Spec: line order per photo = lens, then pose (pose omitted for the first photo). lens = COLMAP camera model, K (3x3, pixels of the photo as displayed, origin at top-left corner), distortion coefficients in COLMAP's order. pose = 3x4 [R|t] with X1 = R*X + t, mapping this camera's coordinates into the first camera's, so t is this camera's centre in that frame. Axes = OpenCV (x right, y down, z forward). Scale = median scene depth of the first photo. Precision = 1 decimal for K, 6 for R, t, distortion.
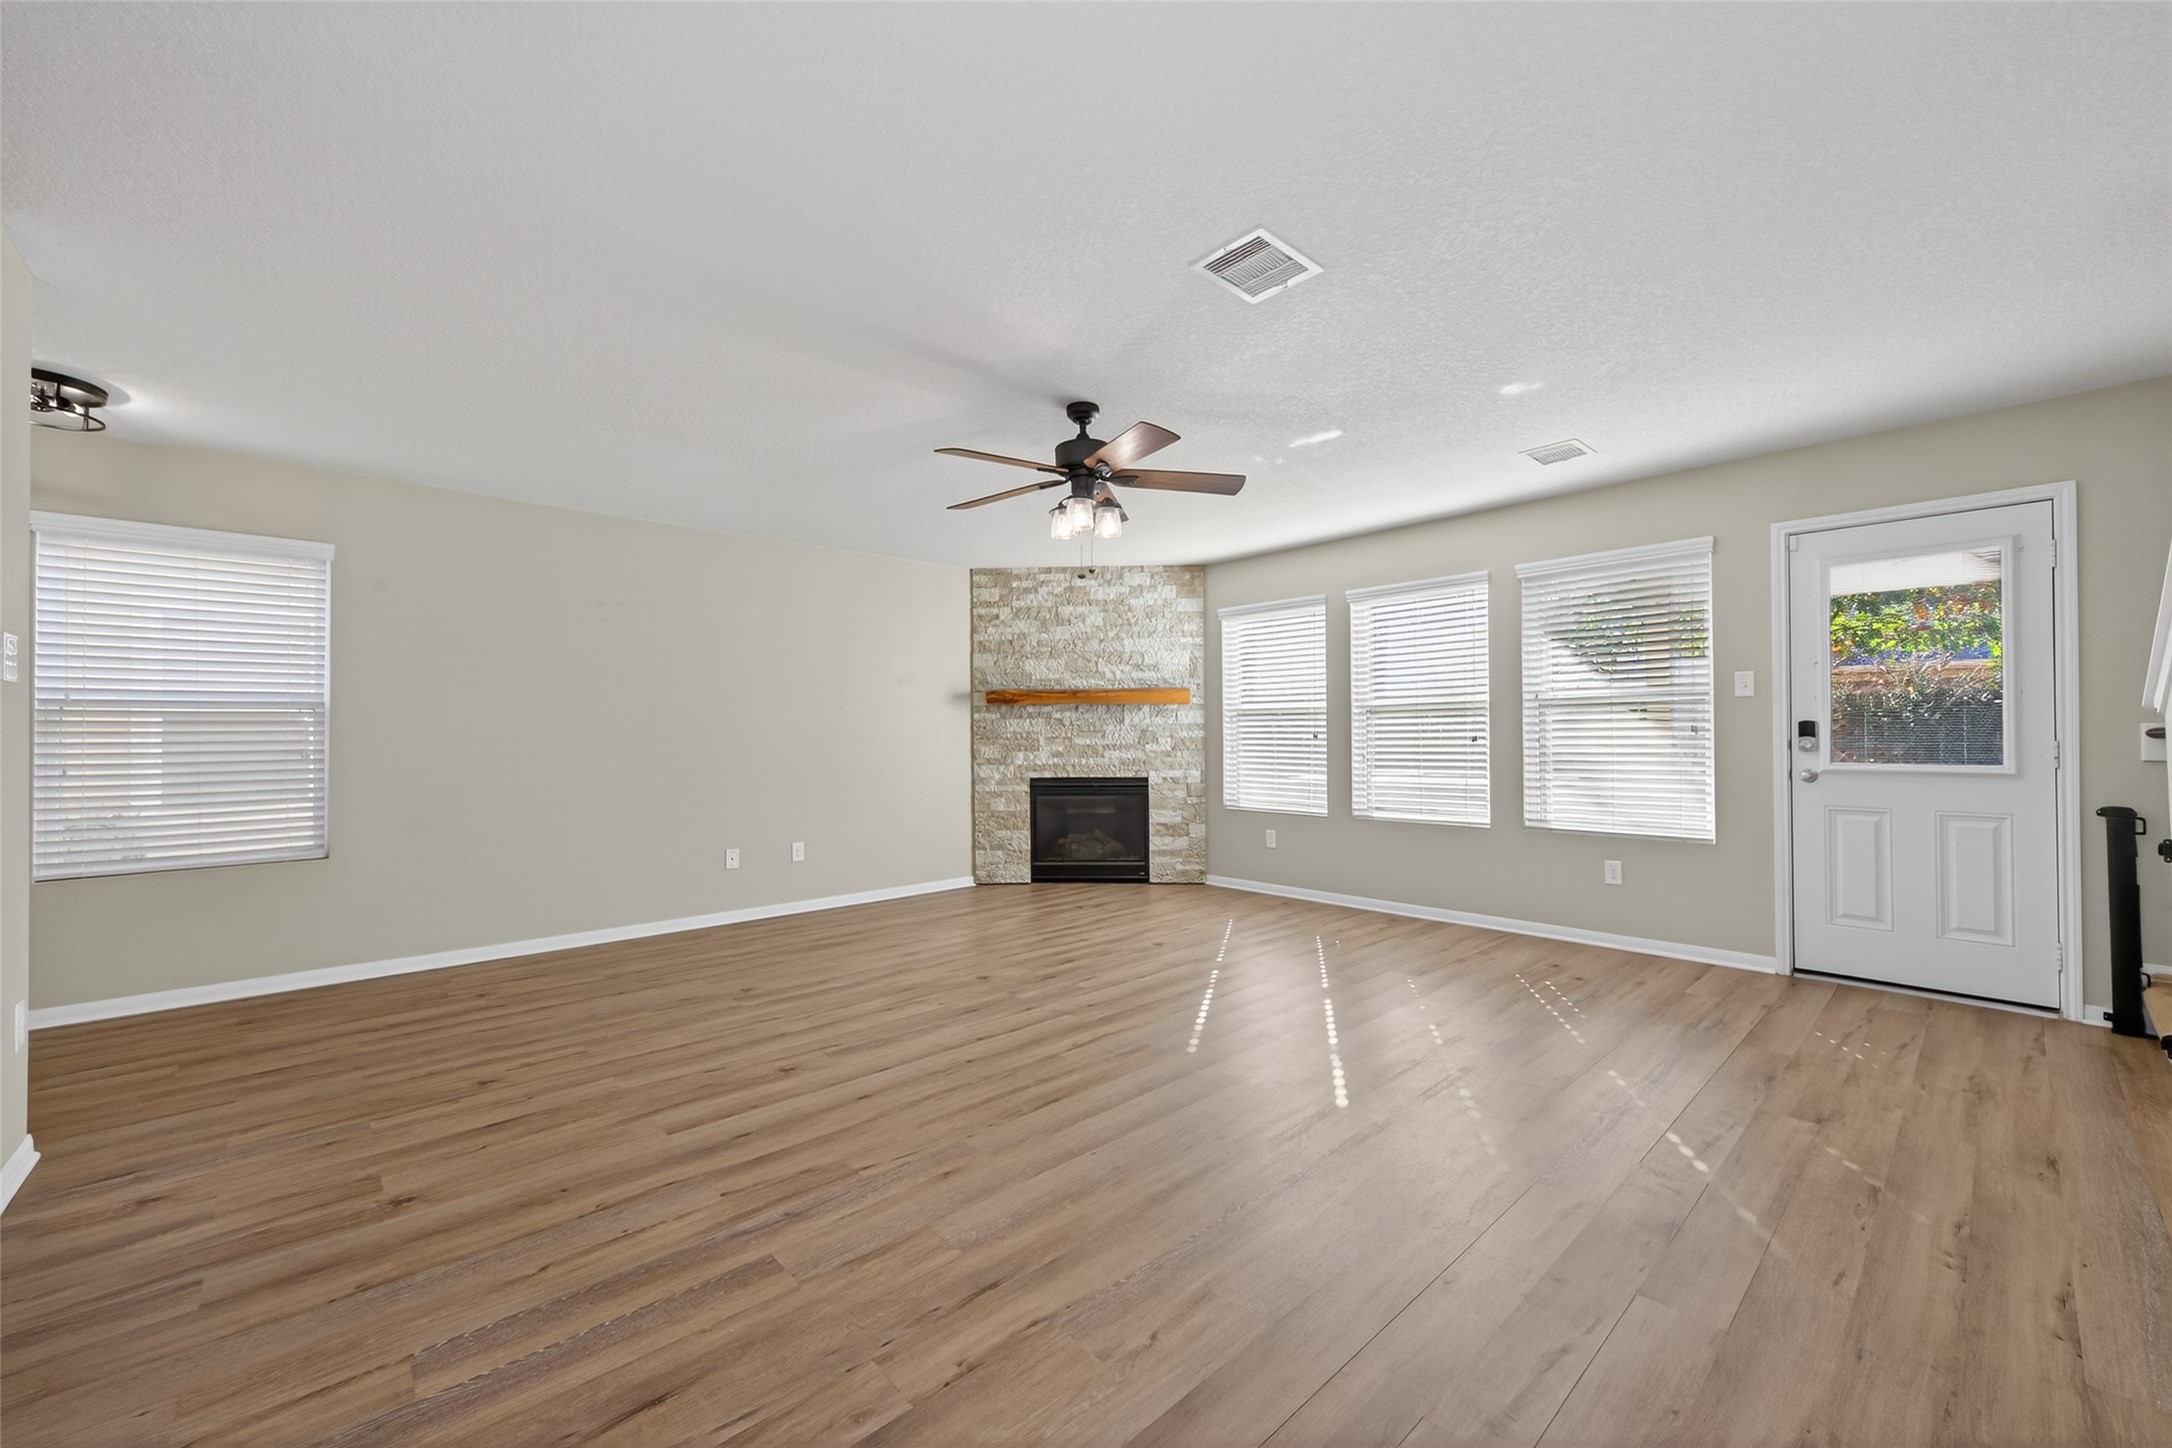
lens RADIAL K [[854.9, 0, 1093.0], [0, 854.9, 731.7], [0, 0, 1]] dist [0.009587, -0.000740]
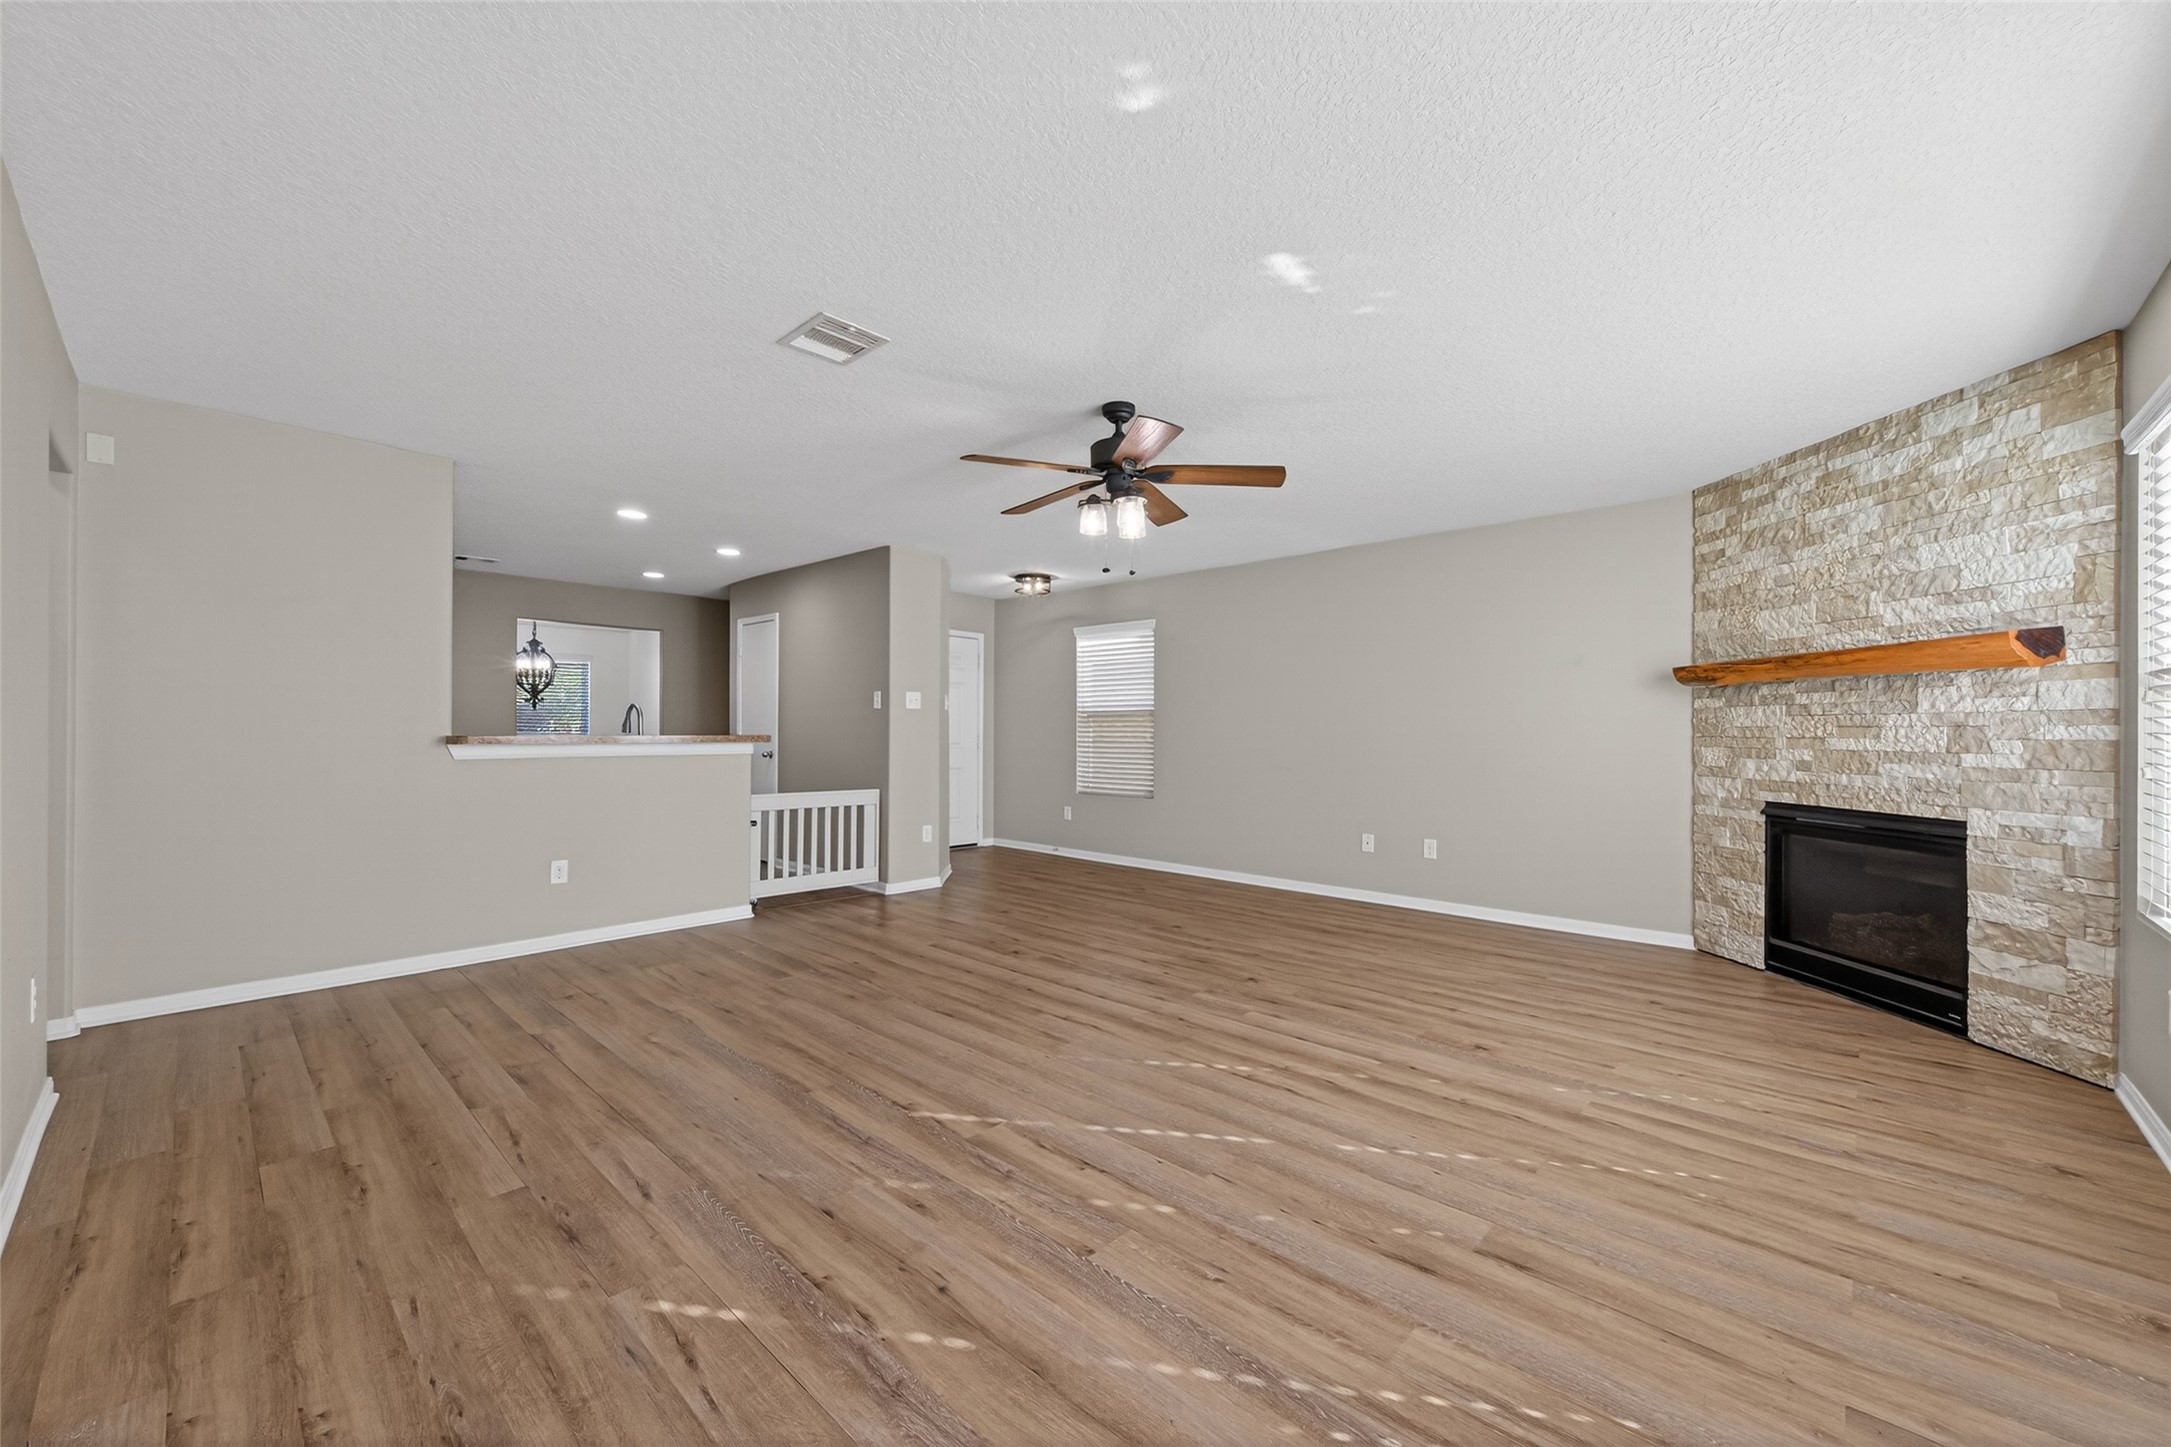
lens RADIAL K [[854.5, 0, 1090.2], [0, 854.5, 727.8], [0, 0, 1]] dist [0.009587, -0.000740]
pose [[0.062527, 0.003866, -0.998036, 0.520819], [0.000456, 0.999992, 0.003902, -0.002015], [0.998043, -0.000699, 0.062525, 0.472524]]
